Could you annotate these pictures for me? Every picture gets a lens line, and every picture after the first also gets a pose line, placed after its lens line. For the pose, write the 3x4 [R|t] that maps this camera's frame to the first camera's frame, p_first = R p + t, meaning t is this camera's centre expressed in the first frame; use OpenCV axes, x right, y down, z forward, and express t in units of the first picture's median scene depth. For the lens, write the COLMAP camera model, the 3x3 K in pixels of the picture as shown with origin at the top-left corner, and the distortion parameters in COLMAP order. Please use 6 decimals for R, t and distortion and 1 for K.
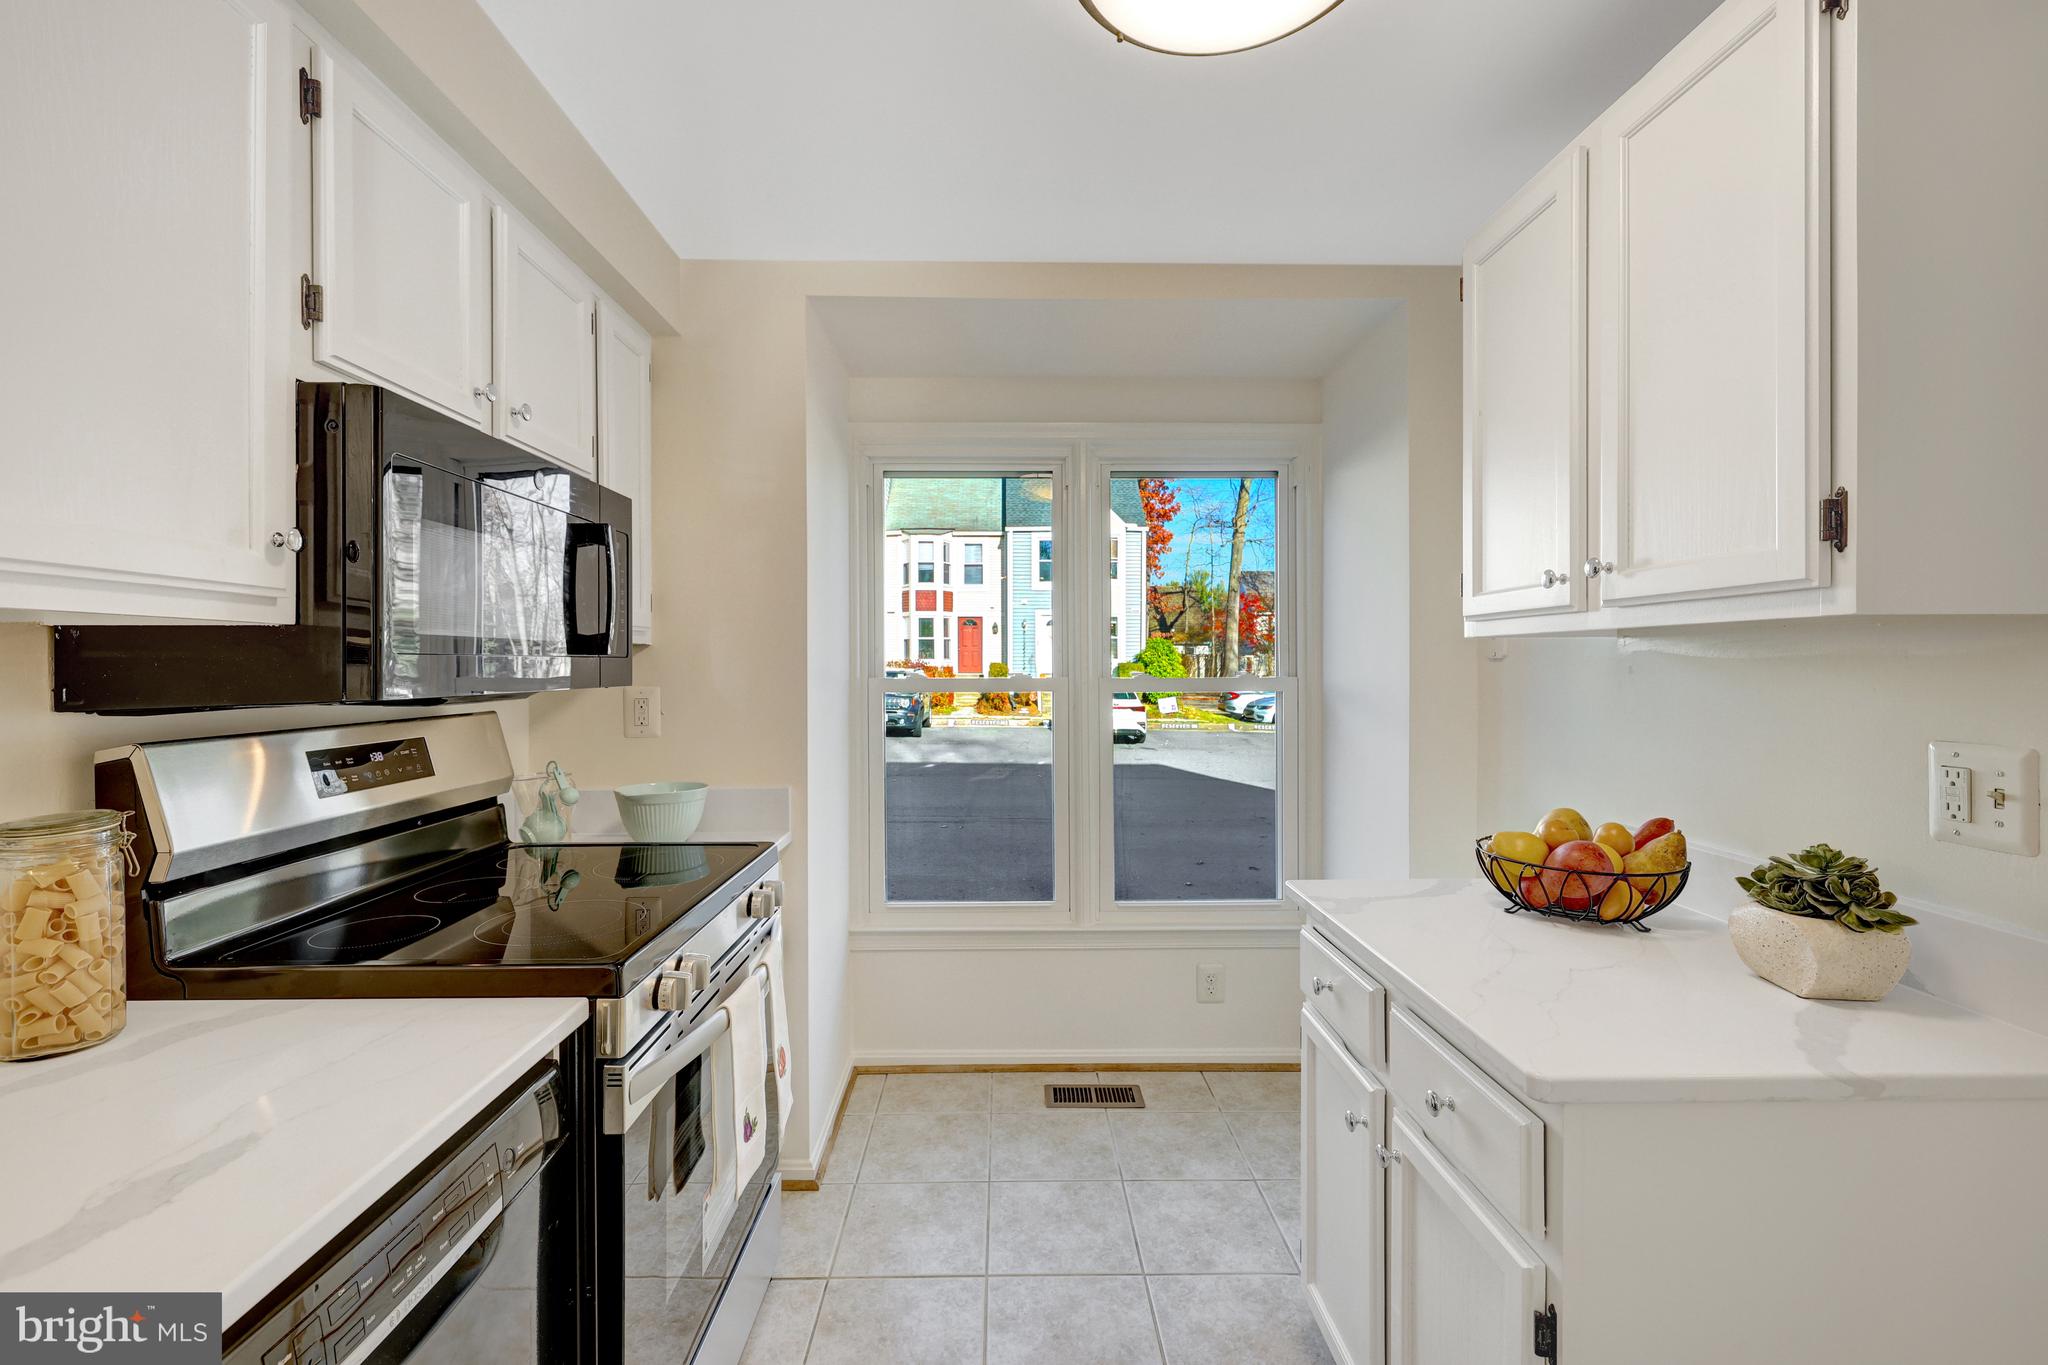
lens RADIAL K [[866.8, 0, 1016.1], [0, 866.8, 669.4], [0, 0, 1]] dist [0.001495, 0.000082]
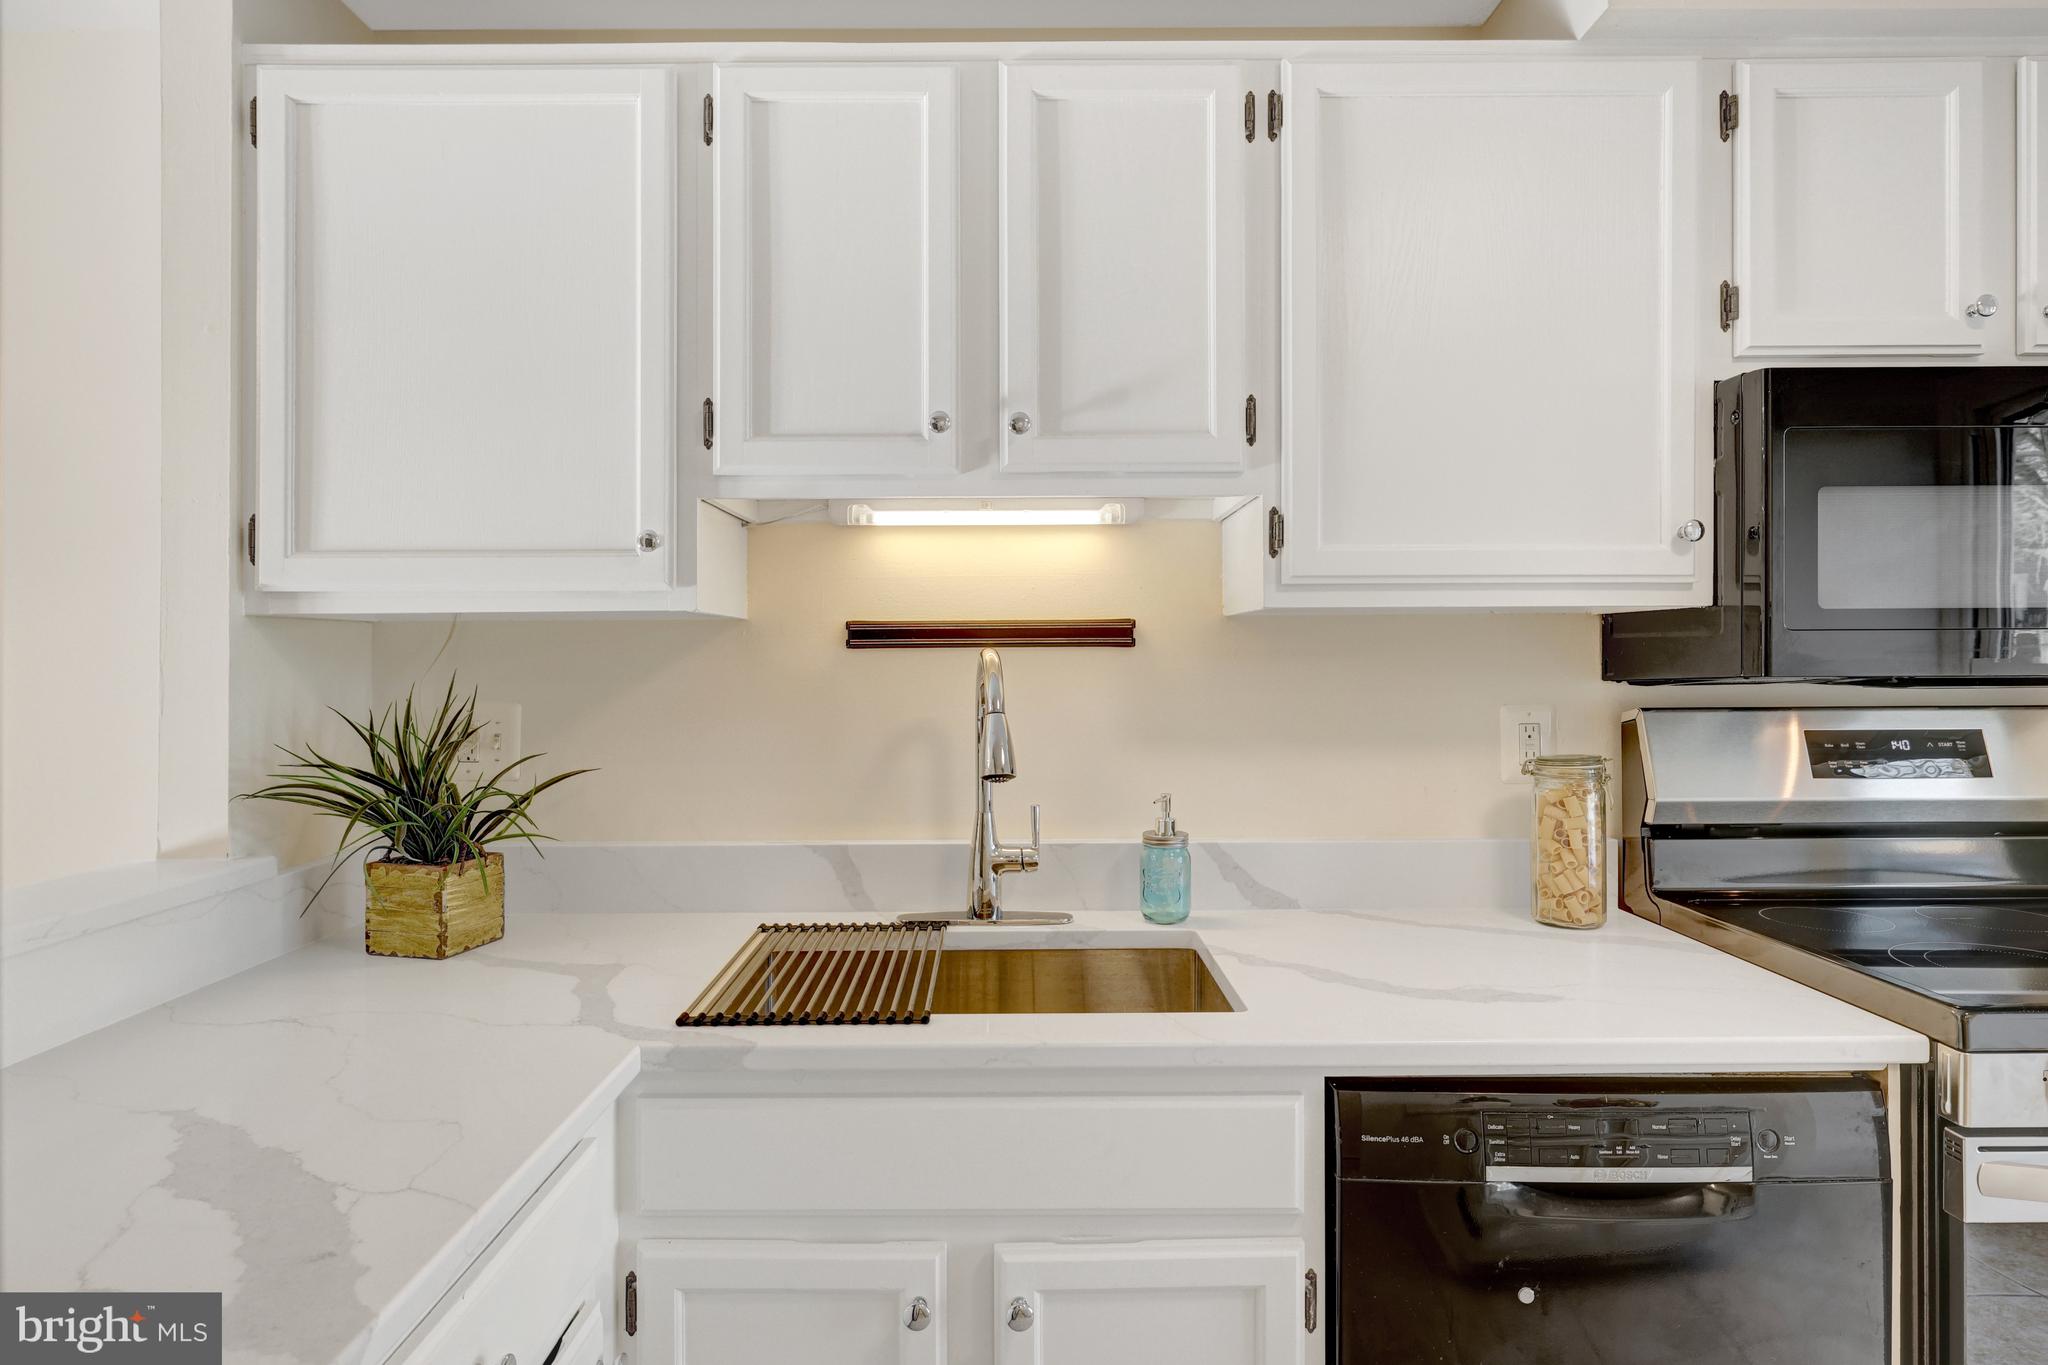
lens RADIAL K [[1156.9, 0, 1002.8], [0, 1156.9, 651.7], [0, 0, 1]] dist [-0.000896, 0.000763]
pose [[-0.014889, -0.000769, -0.999889, 0.498928], [-0.001005, 0.999999, -0.000754, 0.006465], [0.999889, 0.000993, -0.014890, 0.096812]]
